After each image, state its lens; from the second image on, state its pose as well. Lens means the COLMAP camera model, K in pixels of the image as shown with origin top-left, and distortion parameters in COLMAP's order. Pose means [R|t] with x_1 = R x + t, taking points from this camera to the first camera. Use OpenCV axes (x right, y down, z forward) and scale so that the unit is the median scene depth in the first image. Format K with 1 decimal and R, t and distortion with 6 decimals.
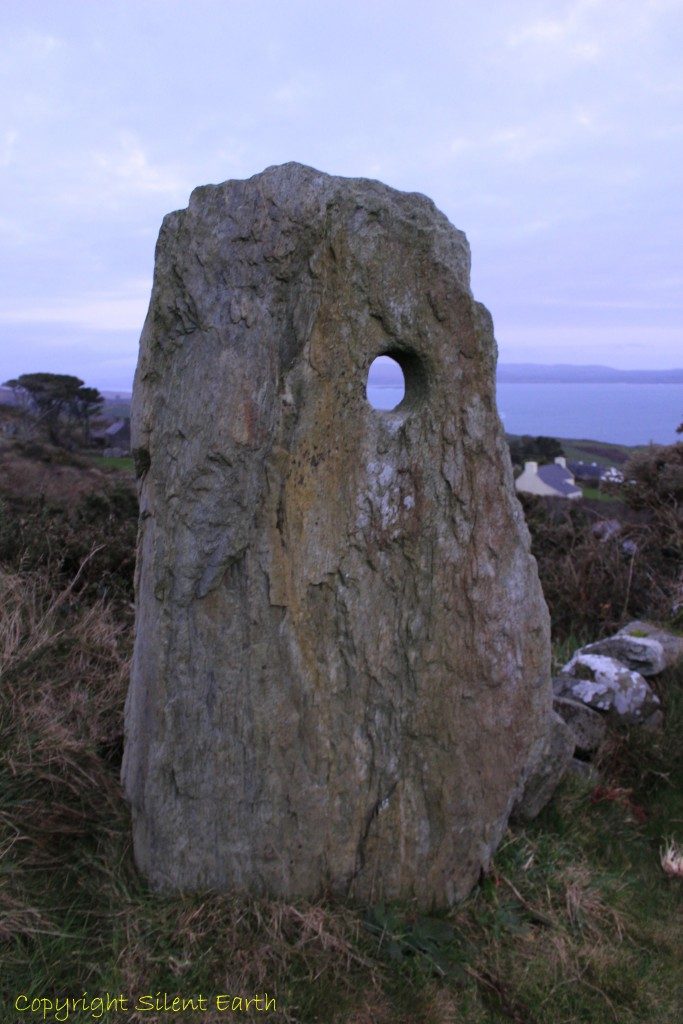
lens RADIAL K [[853.1, 0, 341.5], [0, 853.1, 512.0], [0, 0, 1]] dist [-0.150345, 0.113795]
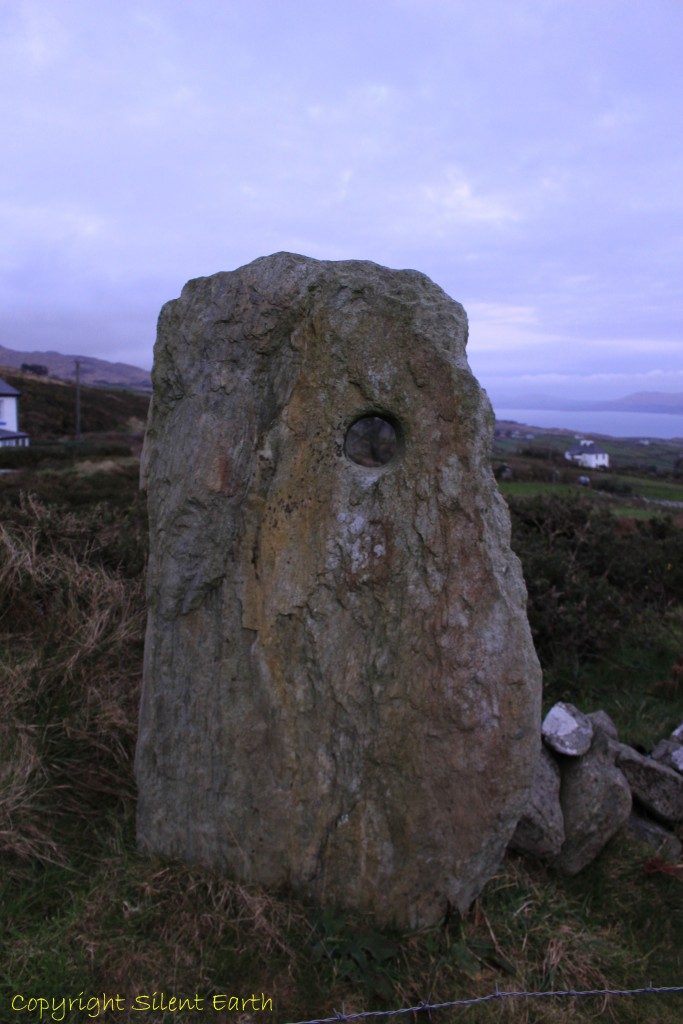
lens RADIAL K [[853.1, 0, 341.5], [0, 853.1, 512.0], [0, 0, 1]] dist [-0.150345, 0.113795]
pose [[0.931030, 0.068883, -0.358384, 0.440458], [-0.078010, 0.996891, -0.011050, -0.046612], [0.356509, 0.038245, 0.933509, -0.054897]]
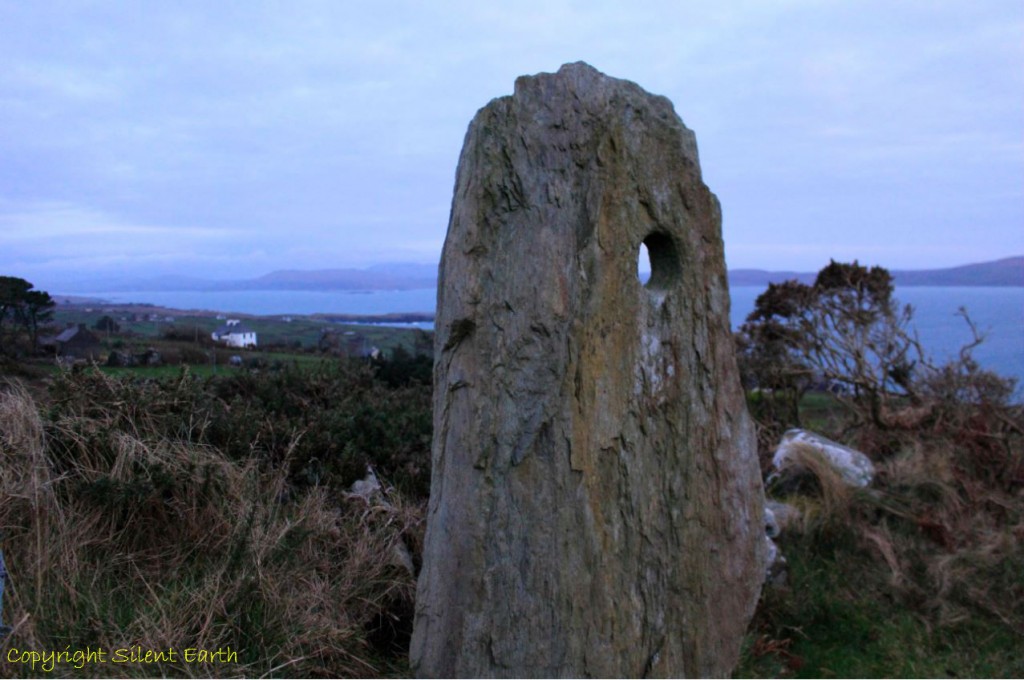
lens RADIAL K [[853.1, 0, 521.1], [0, 853.1, 319.0], [0, 0, 1]] dist [-0.150345, 0.113795]
pose [[0.970133, -0.005653, 0.242509, -0.383276], [0.033279, 0.993378, -0.109971, 0.036590], [-0.240282, 0.114757, 0.963896, -0.014004]]
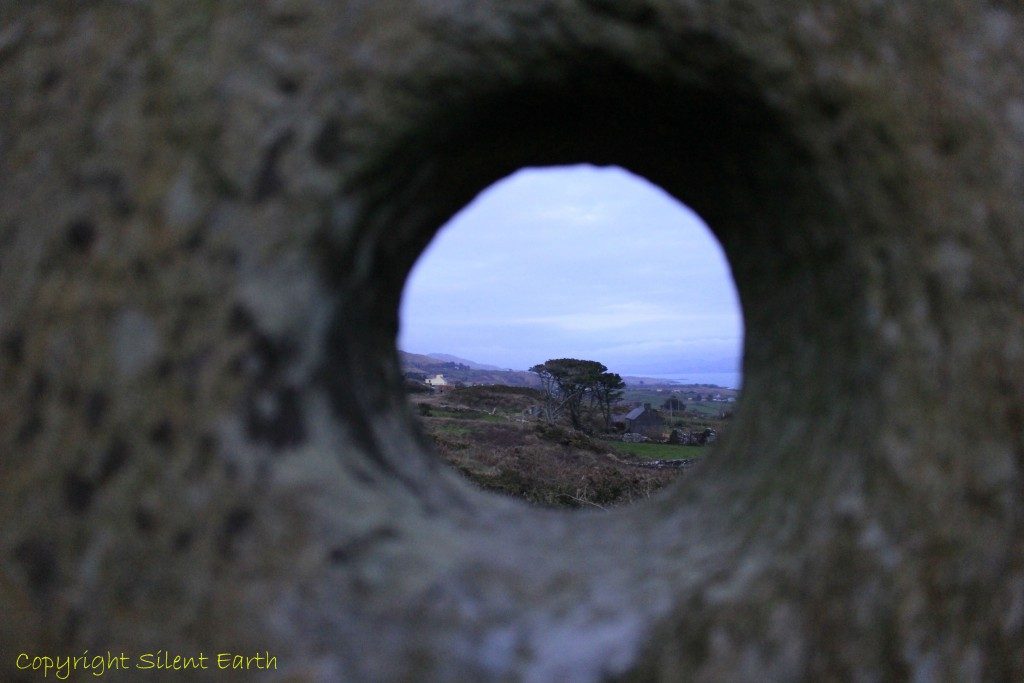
lens RADIAL K [[853.1, 0, 521.1], [0, 853.1, 320.5], [0, 0, 1]] dist [-0.150345, 0.113795]
pose [[0.922377, -0.026085, -0.385409, 0.105930], [-0.054327, 0.979041, -0.196282, -0.128004], [0.382452, 0.201984, 0.901628, 0.898946]]
